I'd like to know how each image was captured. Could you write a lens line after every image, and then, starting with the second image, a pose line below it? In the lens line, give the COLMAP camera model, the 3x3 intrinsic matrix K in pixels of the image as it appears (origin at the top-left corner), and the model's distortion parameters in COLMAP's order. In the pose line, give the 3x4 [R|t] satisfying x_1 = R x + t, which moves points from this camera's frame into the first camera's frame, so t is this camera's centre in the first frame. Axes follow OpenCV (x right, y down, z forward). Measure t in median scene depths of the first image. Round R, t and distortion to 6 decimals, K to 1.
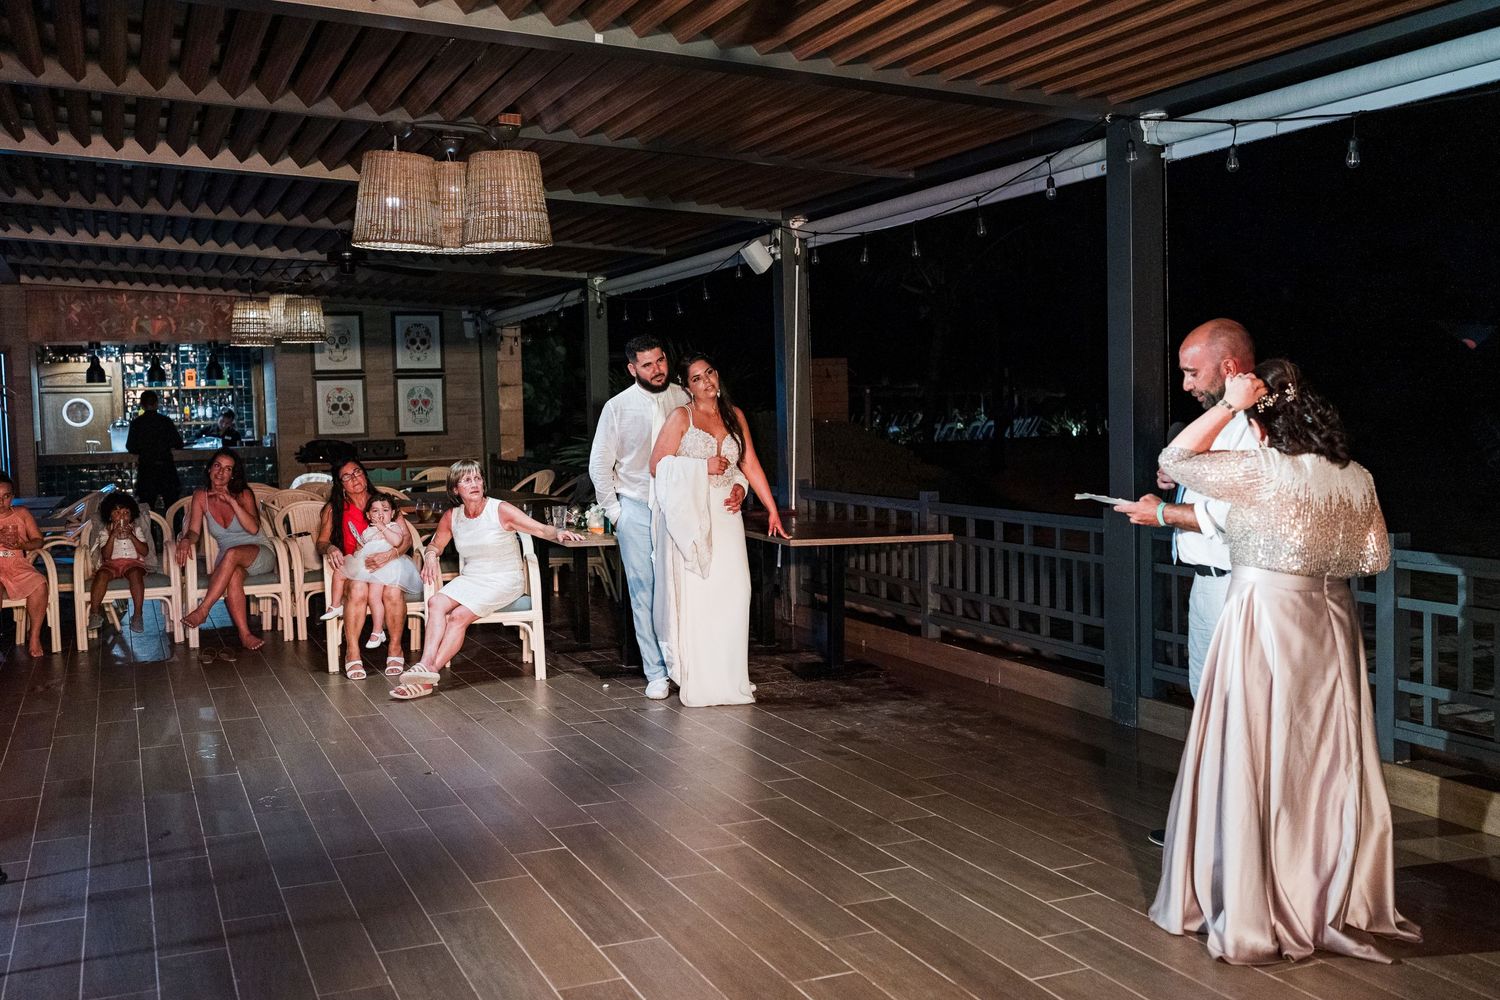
lens RADIAL K [[1508.1, 0, 708.7], [0, 1508.1, 494.4], [0, 0, 1]] dist [0.012607, 0.000000]
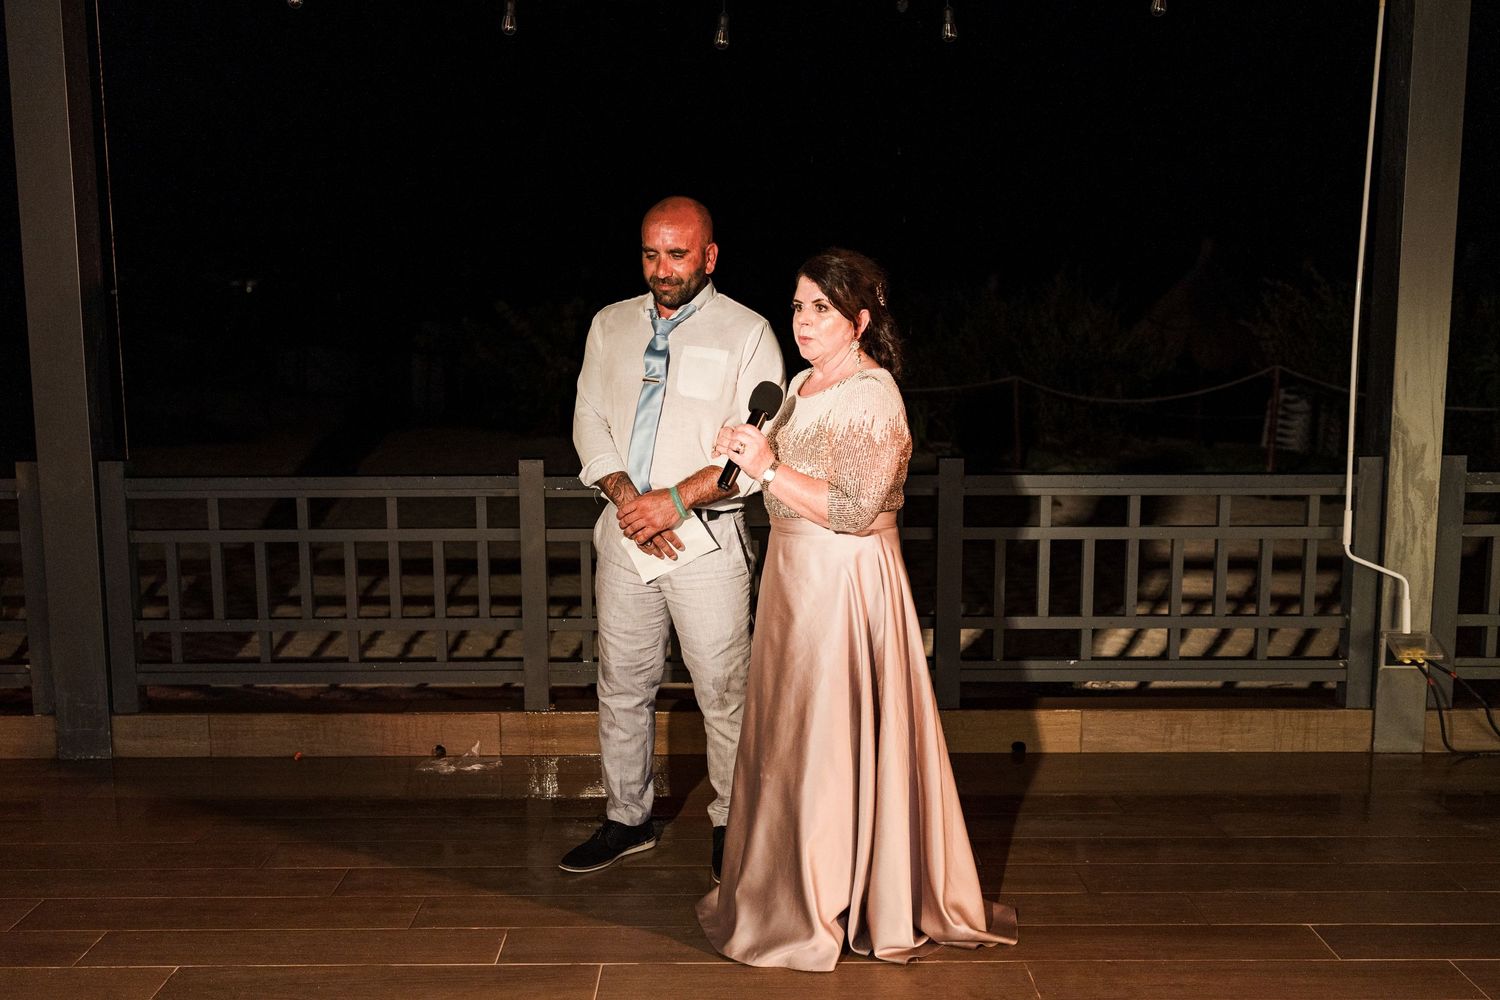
lens RADIAL K [[1508.1, 0, 751.0], [0, 1508.1, 510.7], [0, 0, 1]] dist [0.012607, 0.000000]
pose [[0.364019, -0.118051, 0.923880, -0.215218], [0.047364, 0.992998, 0.108221, -0.023474], [-0.930186, 0.004364, 0.367062, 0.353751]]
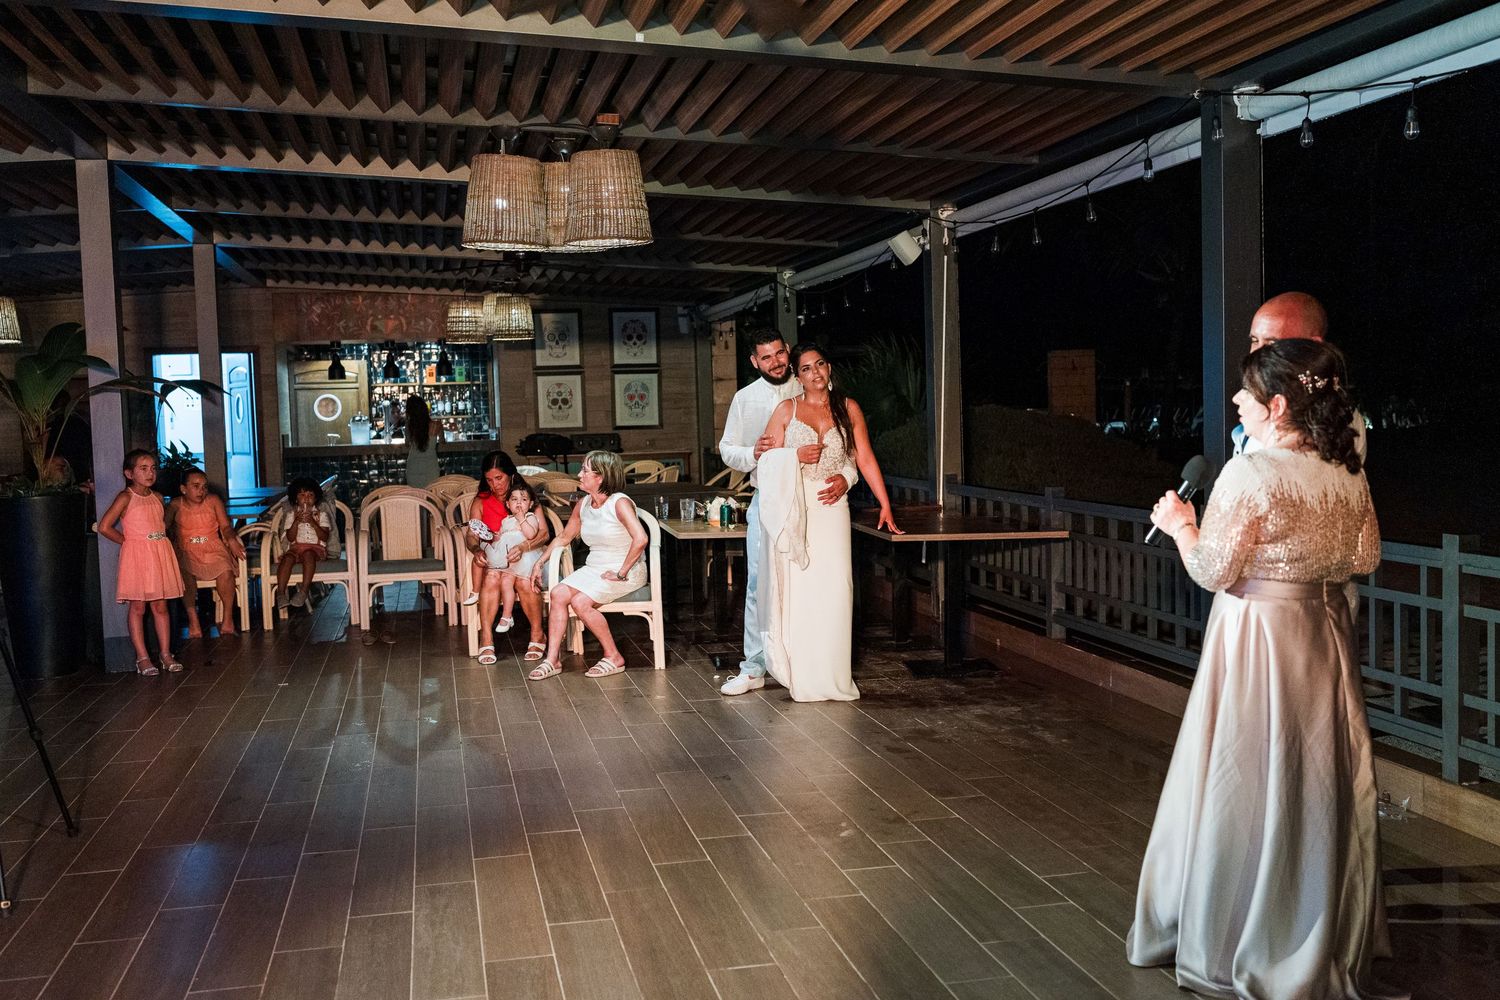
lens RADIAL K [[1508.1, 0, 706.6], [0, 1508.1, 510.5], [0, 0, 1]] dist [0.012607, 0.000000]
pose [[0.982509, 0.010773, -0.185904, 0.111189], [-0.008076, 0.999851, 0.015261, 0.000049], [0.186041, -0.013492, 0.982449, 0.005564]]
